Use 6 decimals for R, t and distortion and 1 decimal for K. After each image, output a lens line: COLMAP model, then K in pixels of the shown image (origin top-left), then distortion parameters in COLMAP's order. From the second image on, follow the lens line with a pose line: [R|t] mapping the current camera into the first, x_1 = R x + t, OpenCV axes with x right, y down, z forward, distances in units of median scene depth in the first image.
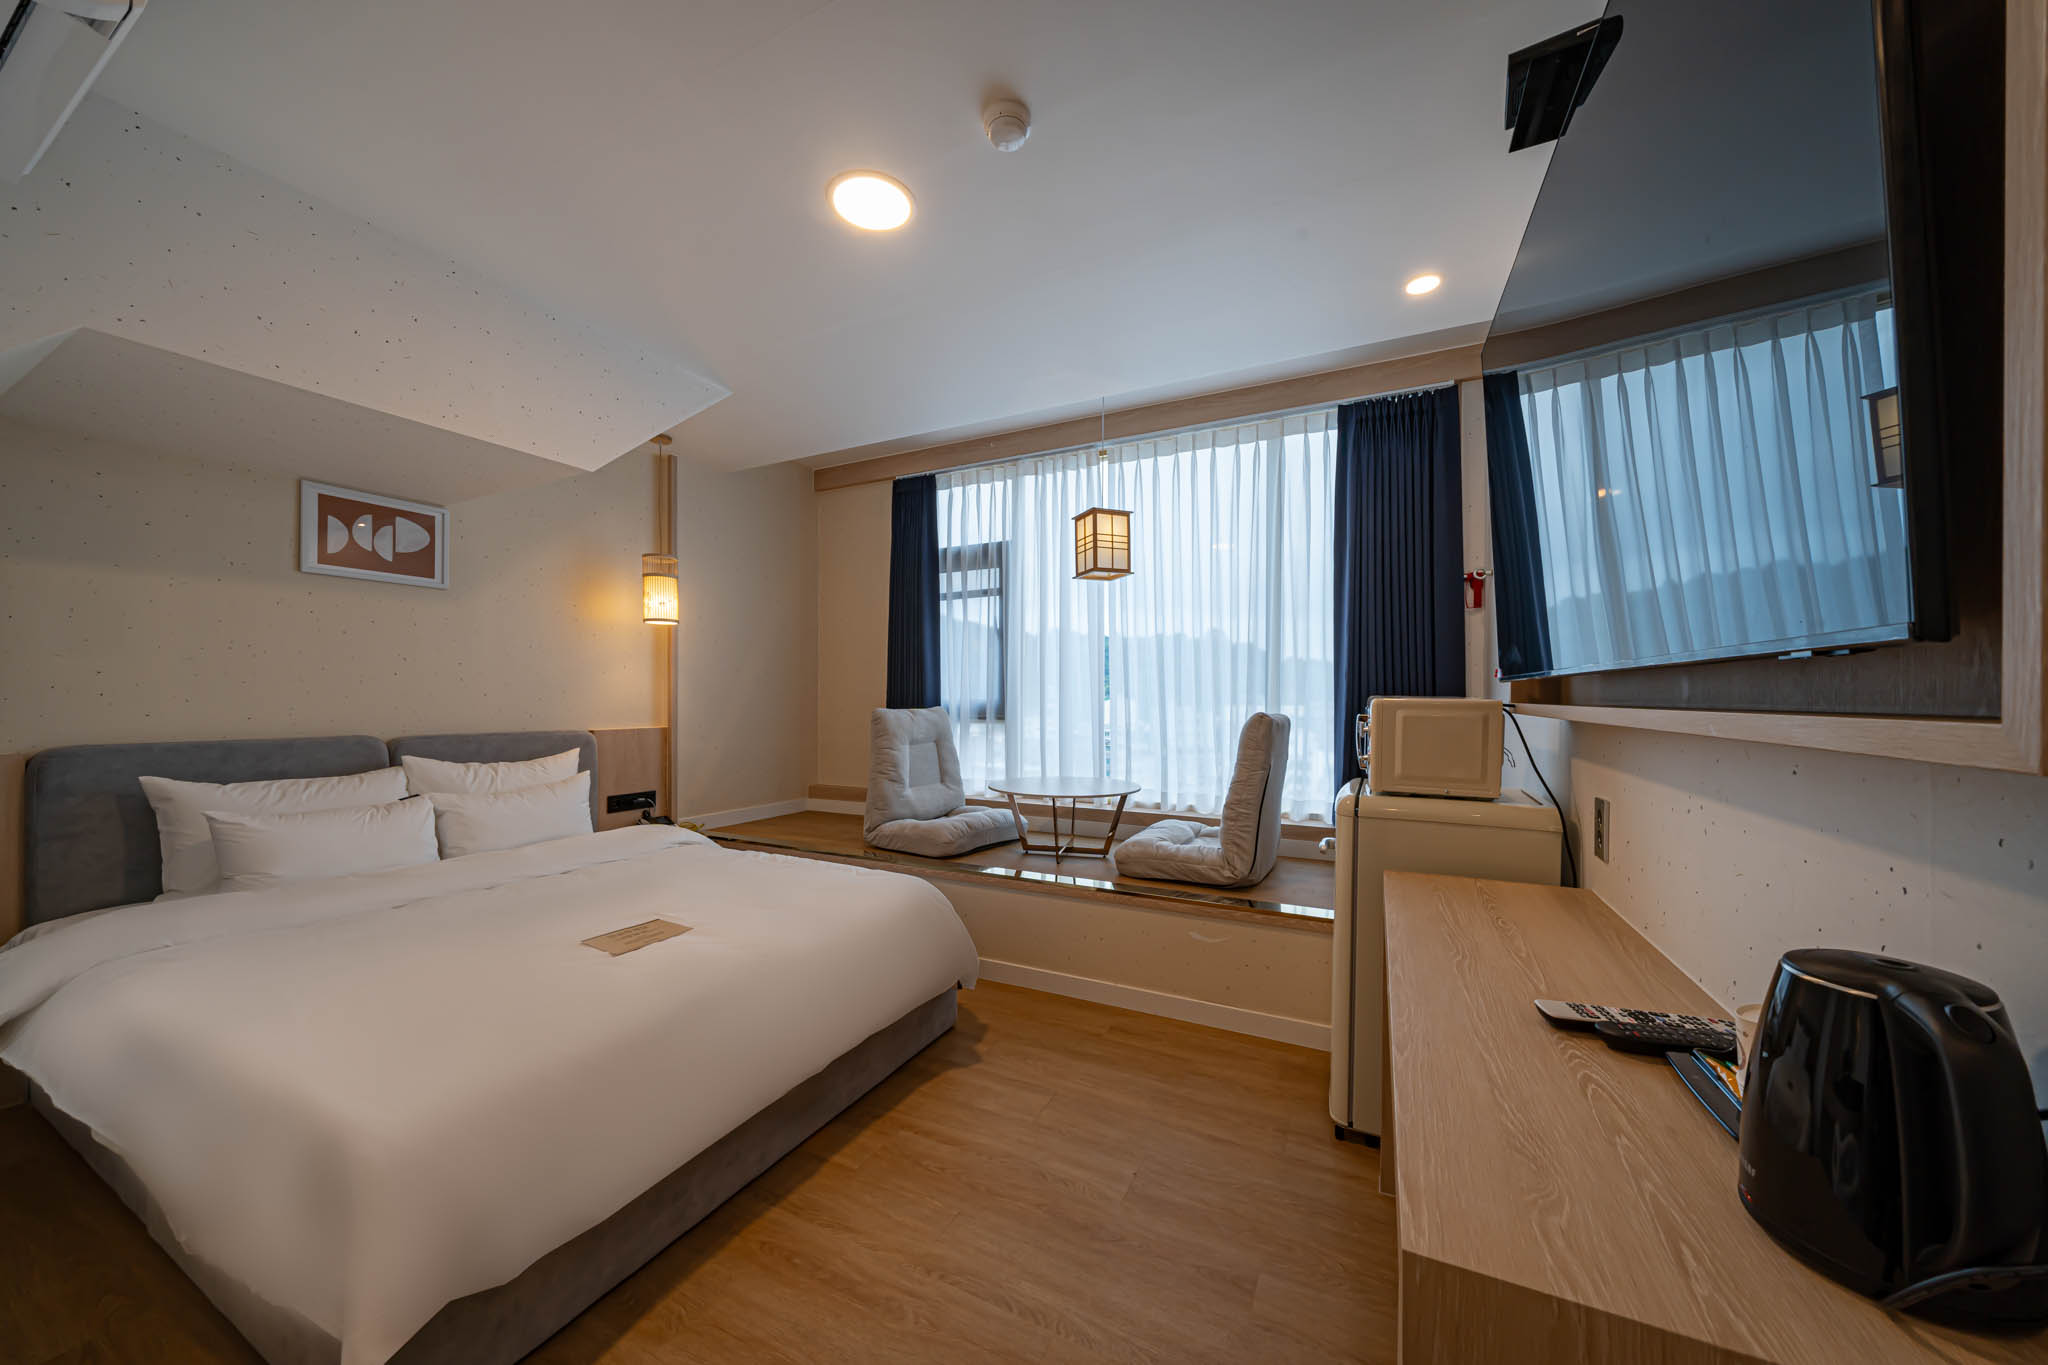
lens RADIAL K [[704.6, 0, 1016.2], [0, 704.6, 688.3], [0, 0, 1]] dist [-0.000789, -0.000078]
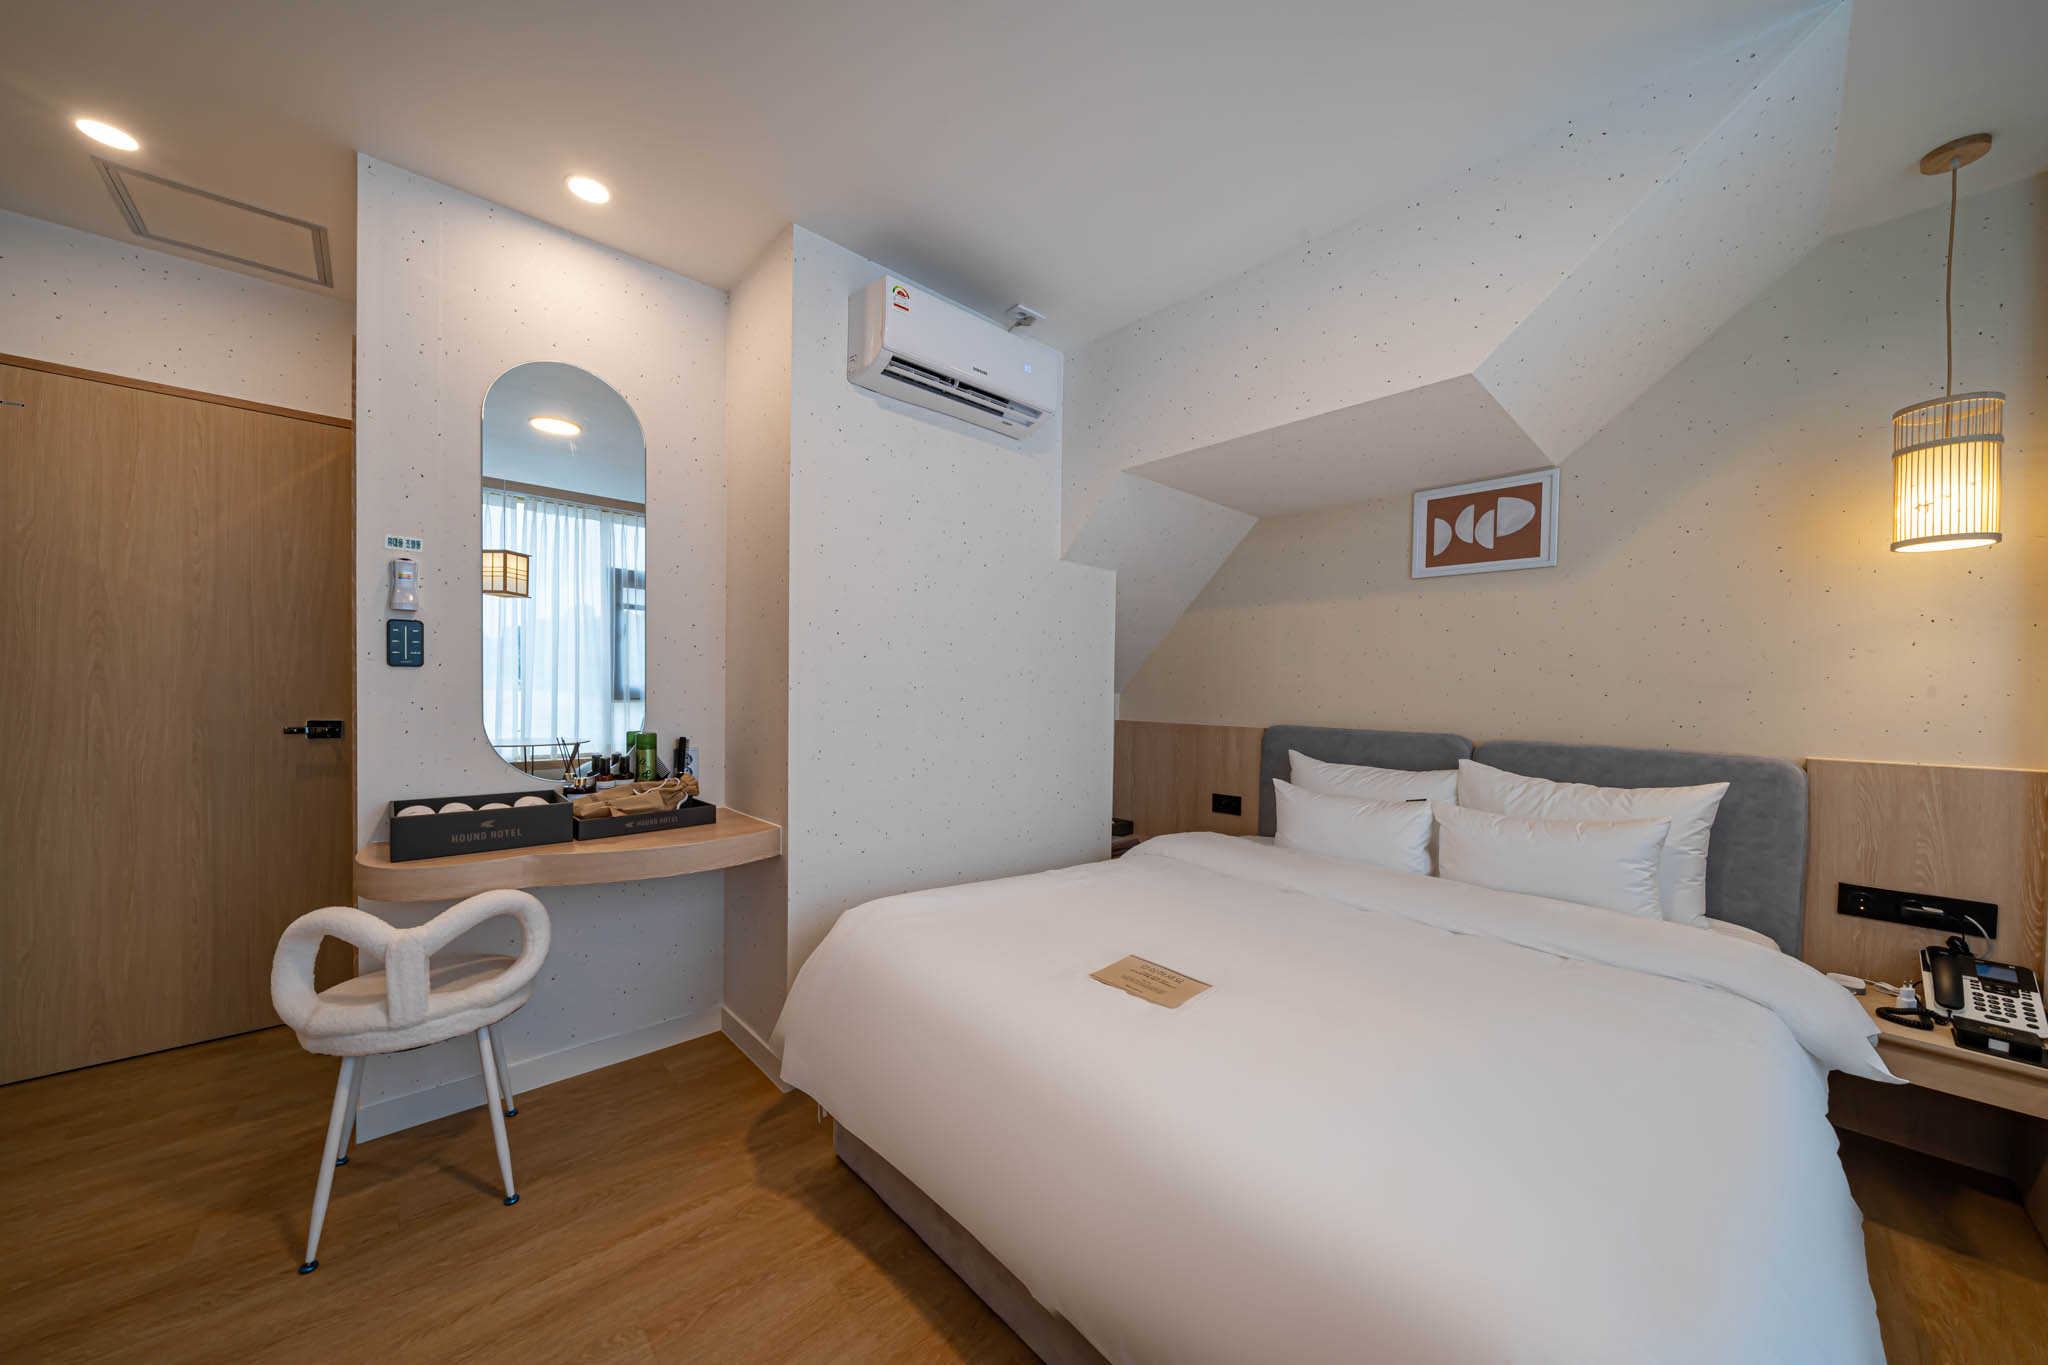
lens RADIAL K [[704.6, 0, 1016.2], [0, 704.6, 688.3], [0, 0, 1]] dist [-0.000789, -0.000078]
pose [[-0.337887, -0.001295, -0.941186, 0.200823], [-0.003249, 0.999995, -0.000209, 0.005390], [0.941181, 0.002988, -0.337890, 0.763384]]
